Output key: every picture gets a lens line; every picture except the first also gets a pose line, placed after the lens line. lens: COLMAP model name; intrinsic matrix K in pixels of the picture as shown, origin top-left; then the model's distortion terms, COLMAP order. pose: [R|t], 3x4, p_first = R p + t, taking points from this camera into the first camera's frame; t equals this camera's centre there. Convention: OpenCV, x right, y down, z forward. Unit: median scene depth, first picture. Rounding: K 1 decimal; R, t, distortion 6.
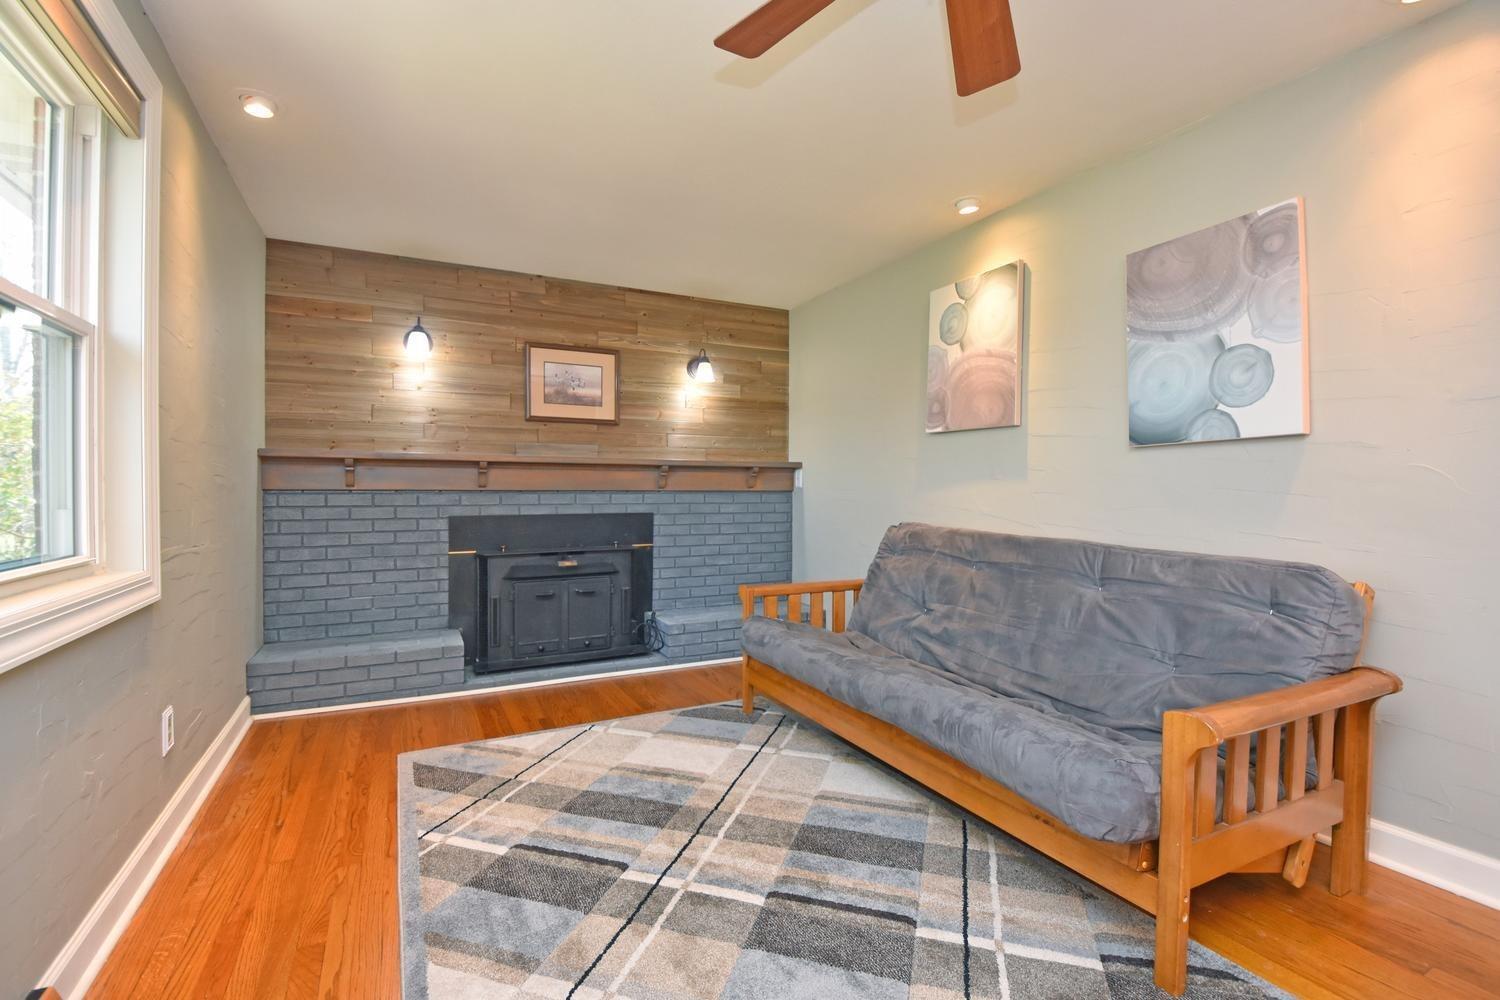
lens RADIAL K [[683.4, 0, 750.4], [0, 683.4, 495.5], [0, 0, 1]] dist [-0.000171, -0.001286]
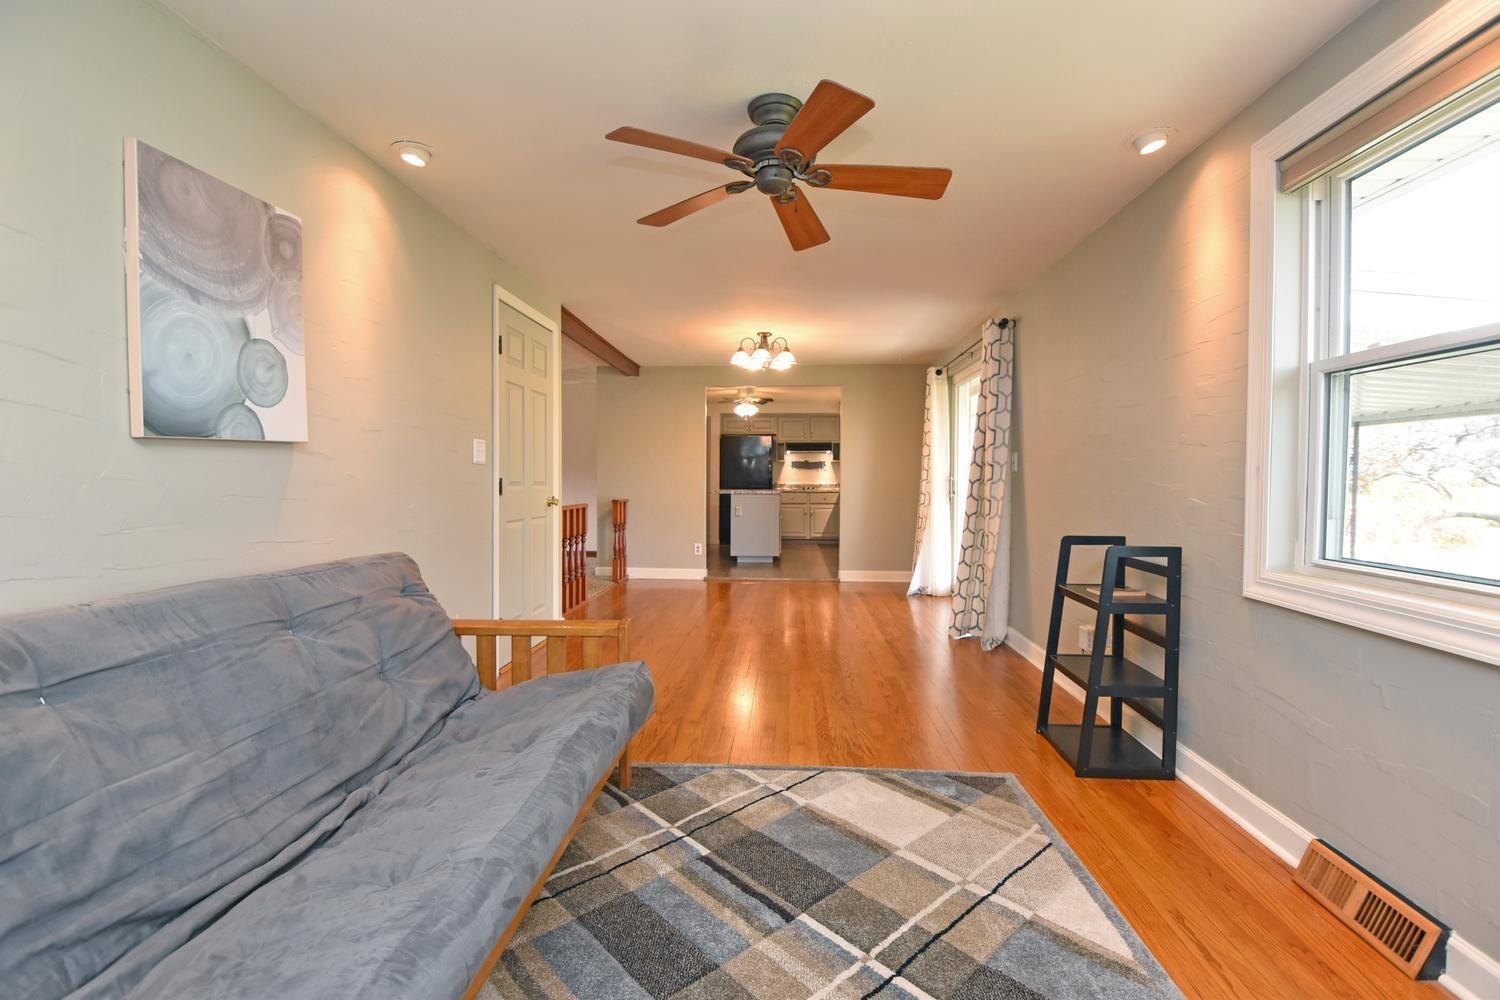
lens RADIAL K [[683.4, 0, 750.8], [0, 683.4, 492.7], [0, 0, 1]] dist [-0.000171, -0.001286]
pose [[-0.857238, -0.017225, 0.514633, -0.317970], [0.001930, 0.999326, 0.036663, -0.044969], [-0.514917, 0.032422, -0.856626, 1.413155]]
